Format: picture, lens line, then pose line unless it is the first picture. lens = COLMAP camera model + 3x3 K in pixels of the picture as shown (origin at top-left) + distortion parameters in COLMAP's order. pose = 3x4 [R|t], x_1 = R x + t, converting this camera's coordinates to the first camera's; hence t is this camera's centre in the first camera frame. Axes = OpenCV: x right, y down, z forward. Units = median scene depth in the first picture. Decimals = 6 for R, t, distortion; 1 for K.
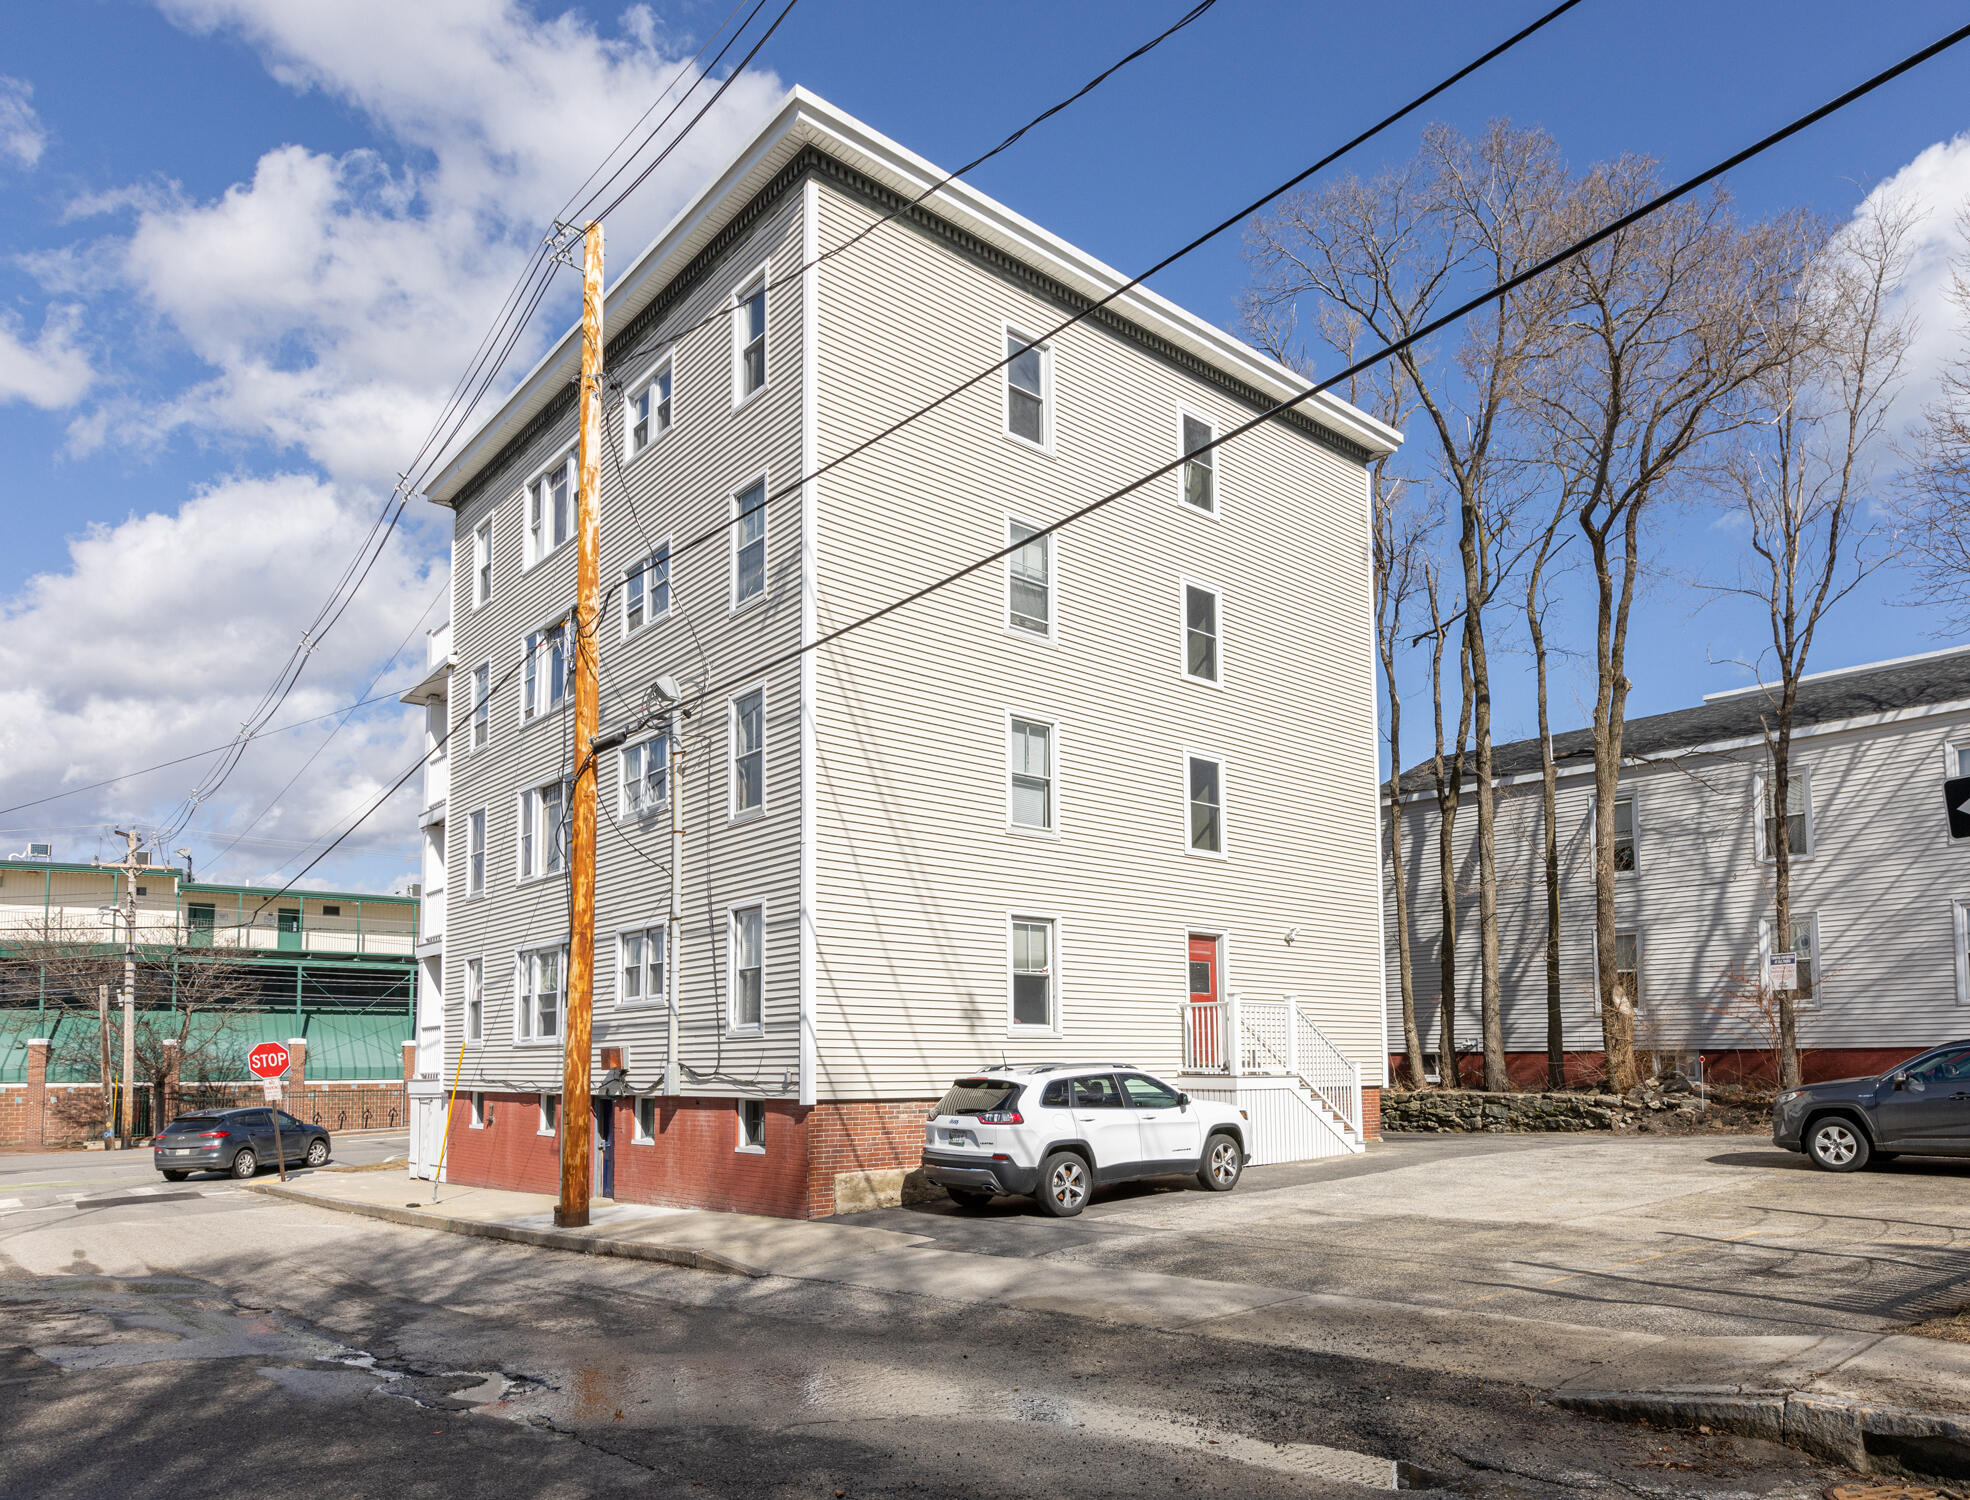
lens RADIAL K [[2461.5, 0, 835.1], [0, 2461.5, 751.1], [0, 0, 1]] dist [-0.021170, 0.168210]
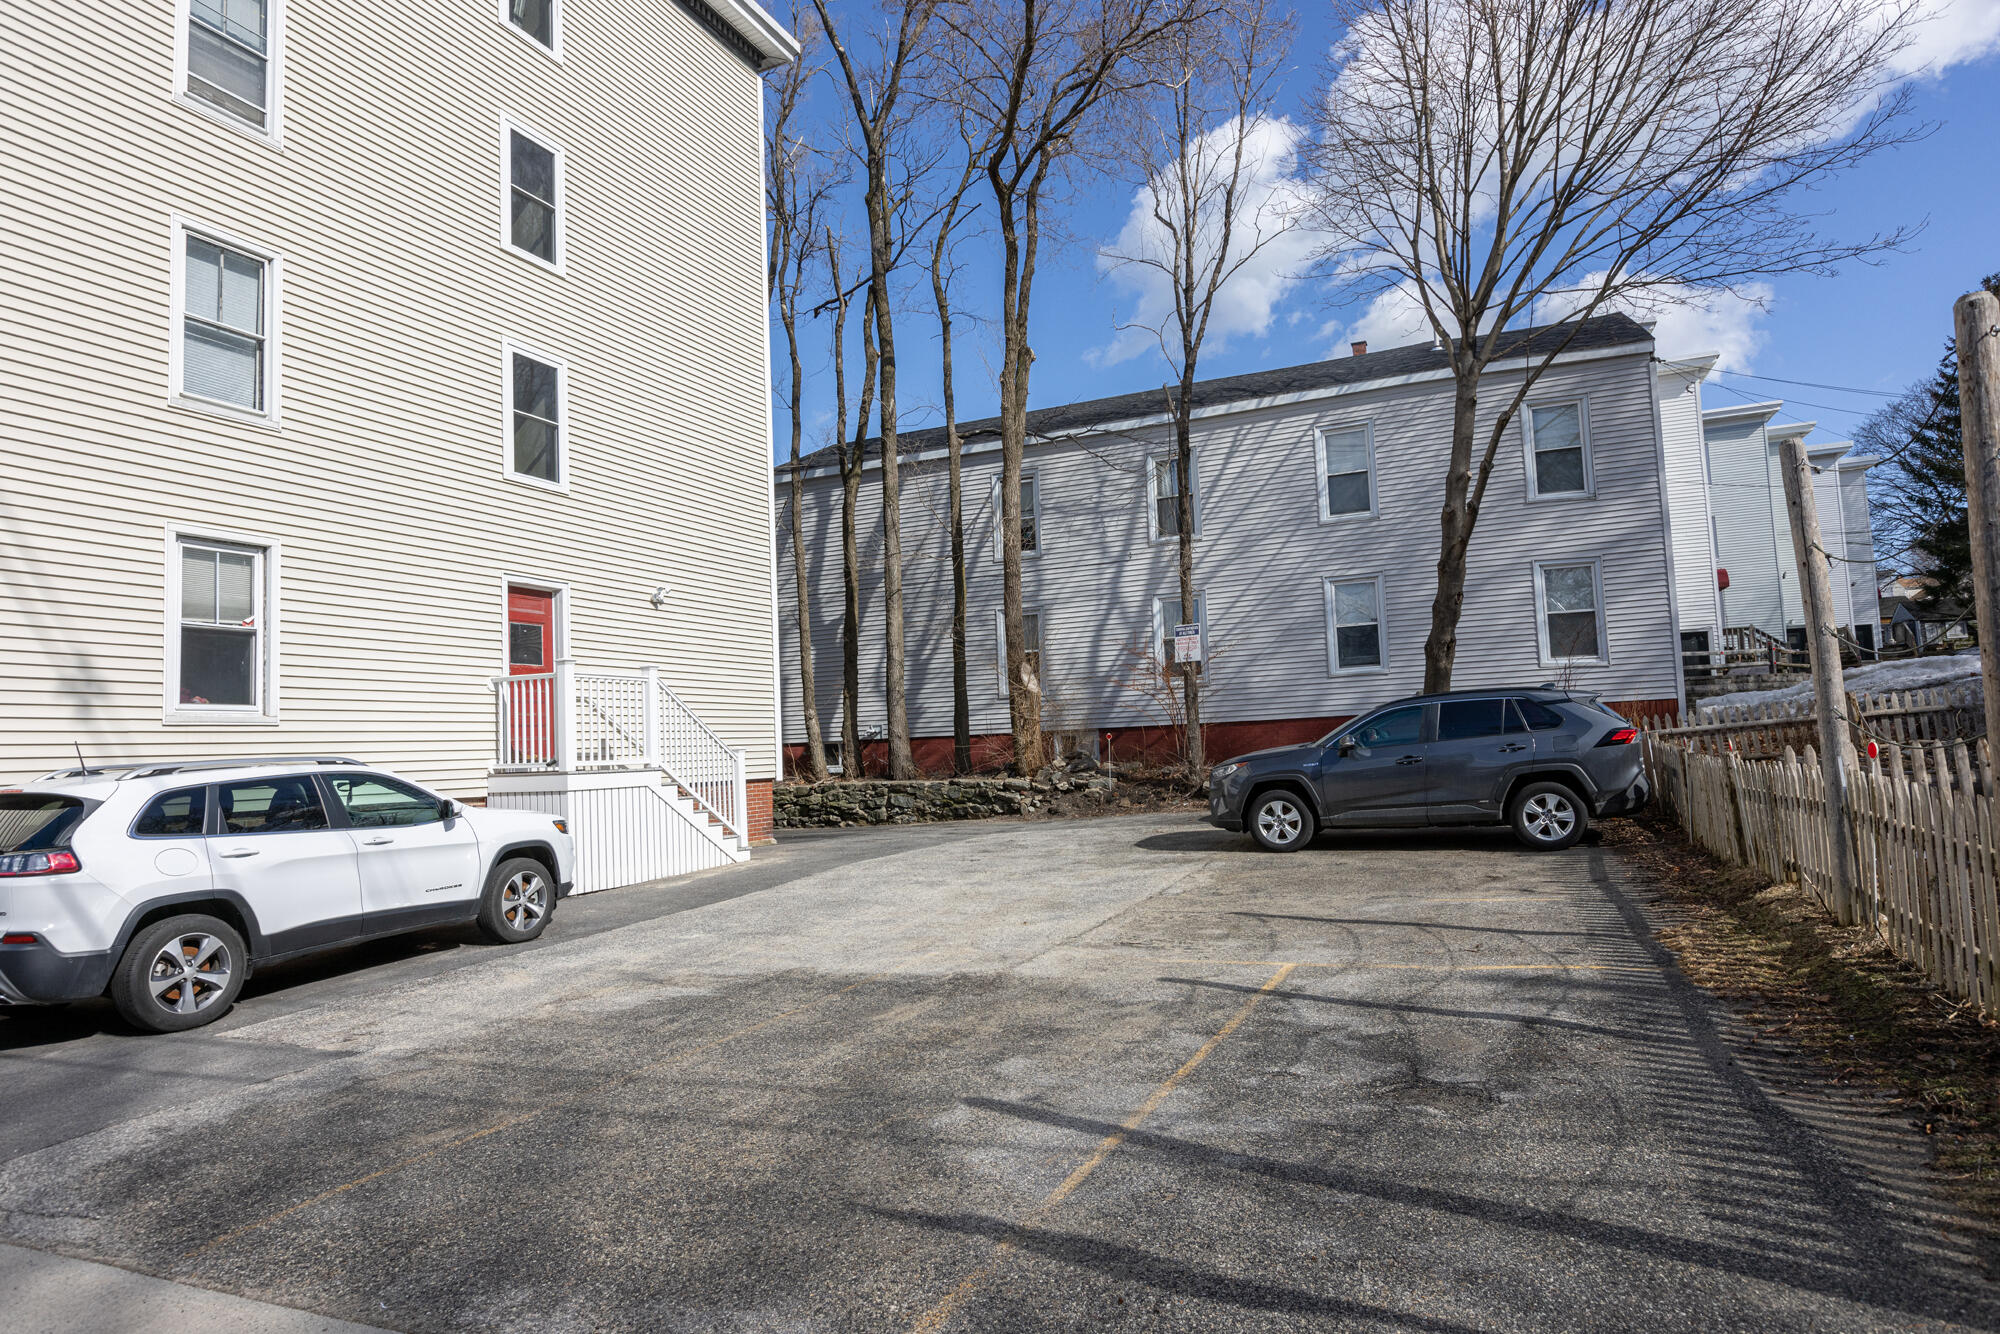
lens RADIAL K [[1226.8, 0, 1000.0], [0, 1226.8, 667.0], [0, 0, 1]] dist [-0.001096, -0.000199]
pose [[0.935721, -0.009819, 0.352603, 0.142631], [-0.003947, 0.999259, 0.038299, 0.079218], [-0.352718, -0.037229, 0.934989, 0.563948]]
